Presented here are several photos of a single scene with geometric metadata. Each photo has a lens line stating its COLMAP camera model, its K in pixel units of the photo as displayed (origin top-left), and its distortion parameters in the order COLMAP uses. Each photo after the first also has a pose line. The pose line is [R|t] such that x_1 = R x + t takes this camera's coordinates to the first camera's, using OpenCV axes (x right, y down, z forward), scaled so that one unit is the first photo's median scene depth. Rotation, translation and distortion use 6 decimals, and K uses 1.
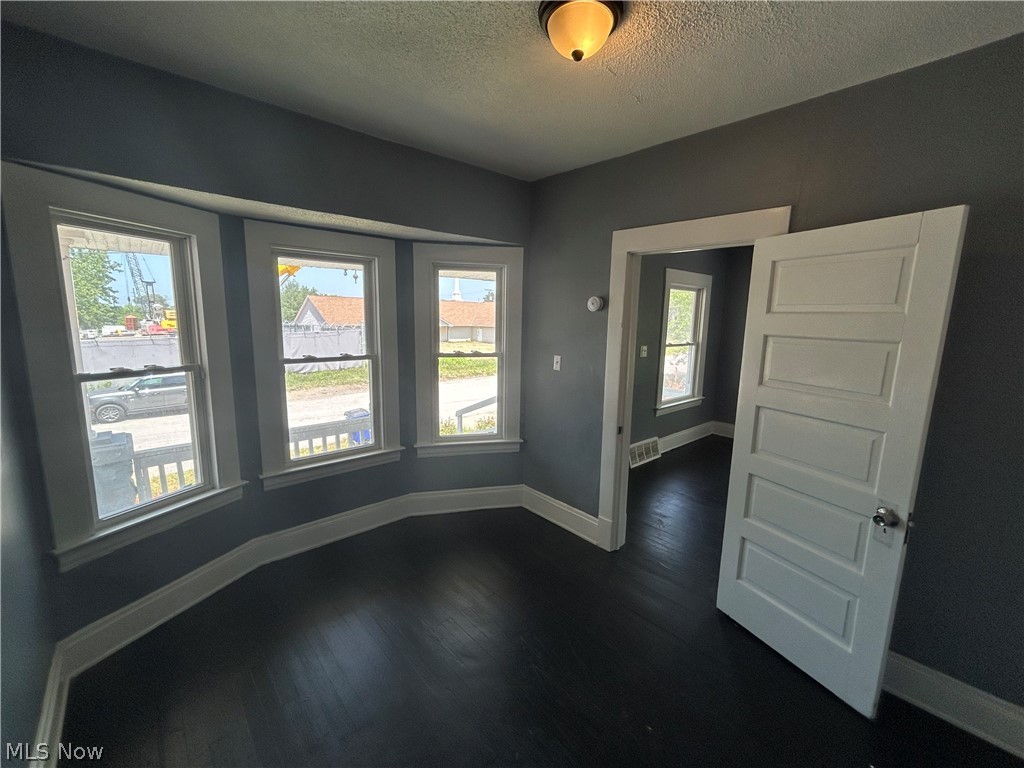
lens RADIAL K [[425.3, 0, 510.3], [0, 425.3, 385.0], [0, 0, 1]] dist [-0.000057, 0.000016]
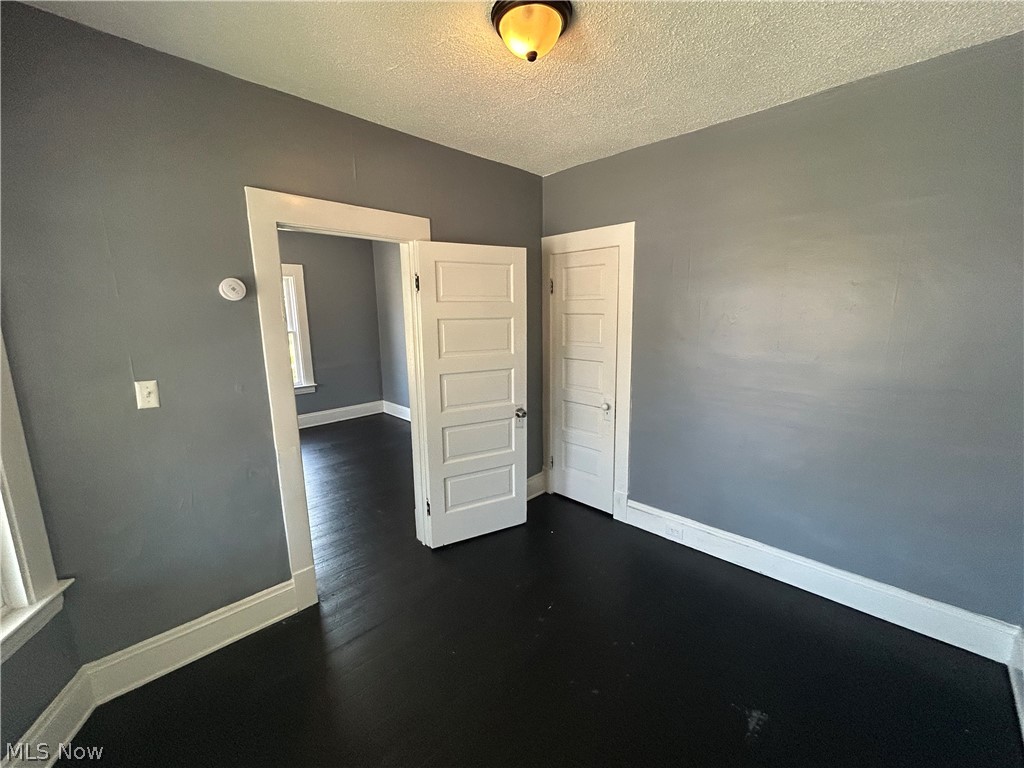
lens RADIAL K [[425.3, 0, 507.7], [0, 425.3, 380.3], [0, 0, 1]] dist [-0.000057, 0.000016]
pose [[-0.067999, -0.194832, 0.978477, -0.511761], [0.159184, 0.966064, 0.203423, -0.120867], [-0.984904, 0.169590, -0.034677, 0.629745]]
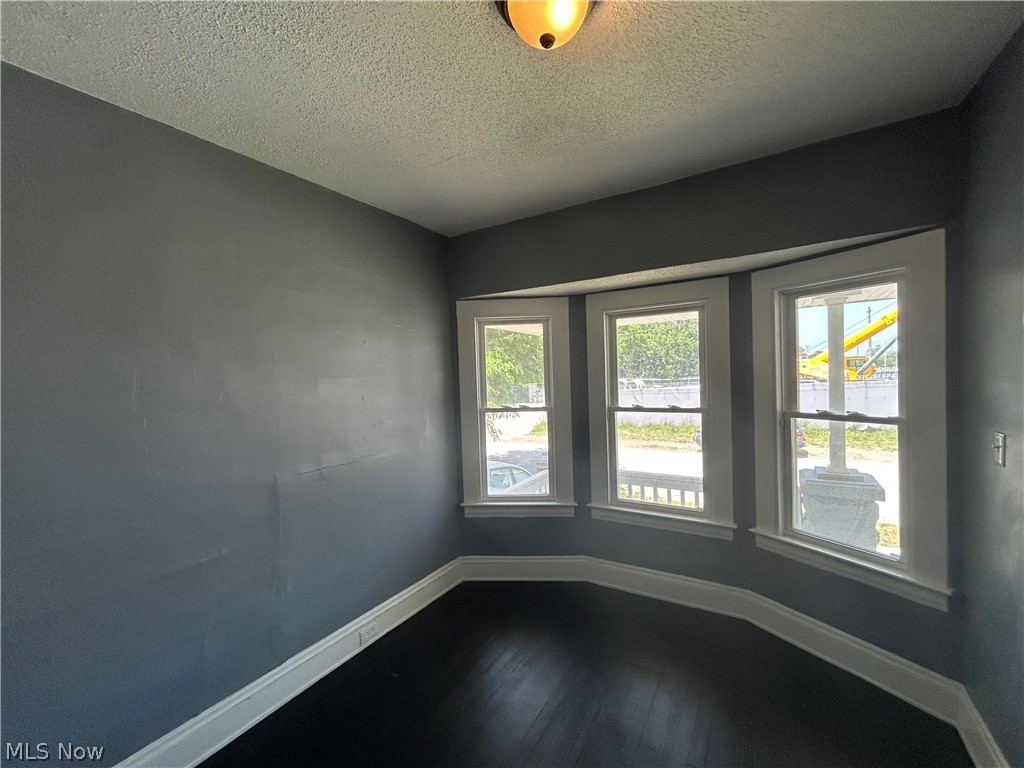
lens RADIAL K [[425.3, 0, 509.7], [0, 425.3, 383.6], [0, 0, 1]] dist [-0.000057, 0.000016]
pose [[0.275767, 0.003405, -0.961218, 0.457447], [-0.113345, 0.993132, -0.029000, -0.055428], [0.954518, 0.116947, 0.274259, 0.397258]]
